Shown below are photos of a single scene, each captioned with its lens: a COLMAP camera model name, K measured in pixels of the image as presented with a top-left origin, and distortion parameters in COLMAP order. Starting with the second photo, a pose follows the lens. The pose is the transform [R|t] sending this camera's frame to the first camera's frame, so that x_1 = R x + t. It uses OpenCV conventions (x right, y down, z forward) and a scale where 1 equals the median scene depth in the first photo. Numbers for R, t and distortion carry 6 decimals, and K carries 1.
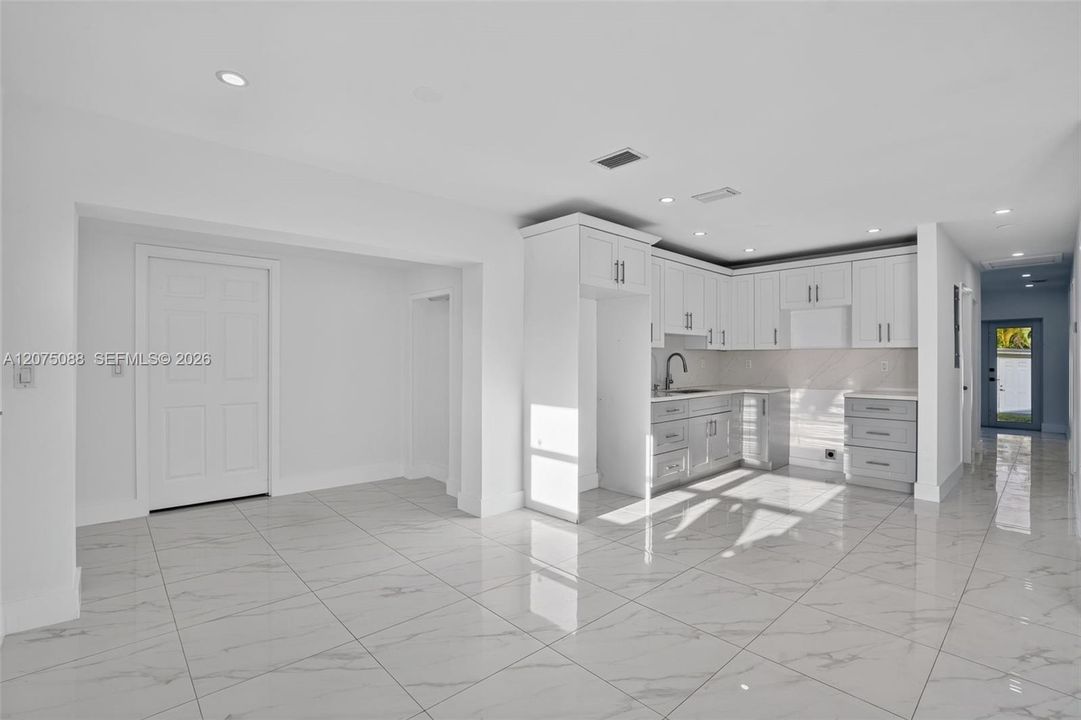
lens RADIAL K [[493.3, 0, 538.0], [0, 493.3, 352.6], [0, 0, 1]] dist [-0.080291, 0.030743]
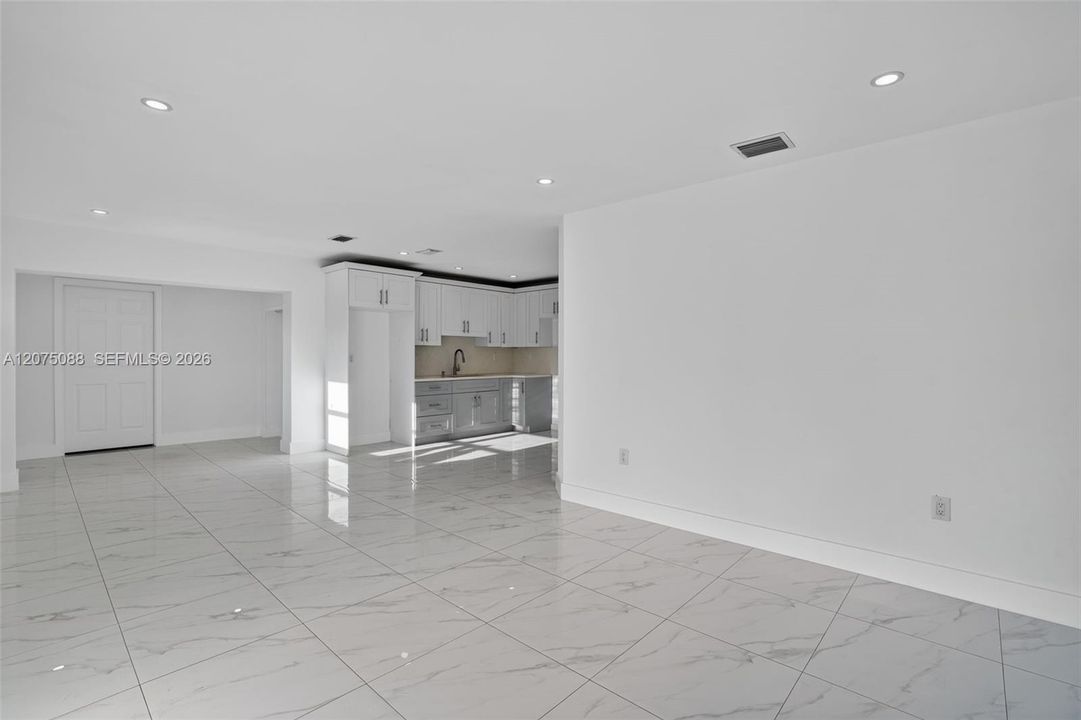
lens RADIAL K [[485.7, 0, 545.1], [0, 485.7, 357.1], [0, 0, 1]] dist [-0.079985, 0.027777]
pose [[0.996033, -0.000867, 0.088976, 0.471801], [-0.000417, 0.999896, 0.014413, 0.003494], [-0.088979, -0.014393, 0.995929, -0.487738]]
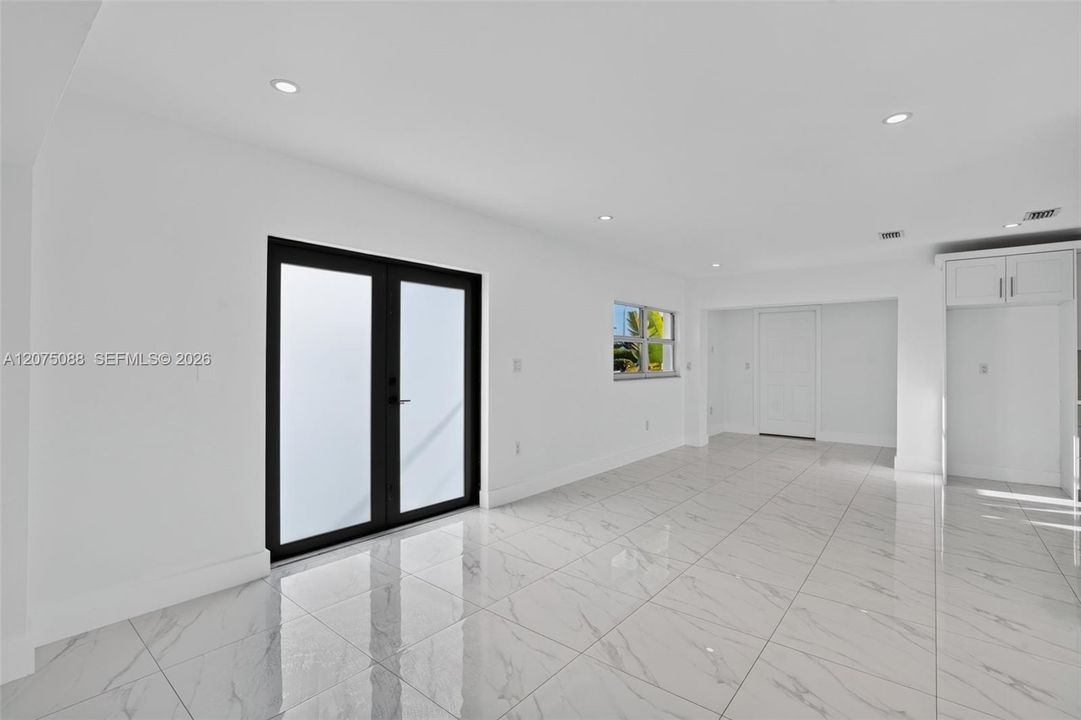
lens RADIAL K [[485.7, 0, 545.1], [0, 485.7, 357.1], [0, 0, 1]] dist [-0.079985, 0.027777]
pose [[0.156525, -0.009511, -0.987628, 0.940982], [0.003219, 0.999953, -0.009119, 0.007485], [0.987669, -0.001752, 0.156549, -0.223812]]
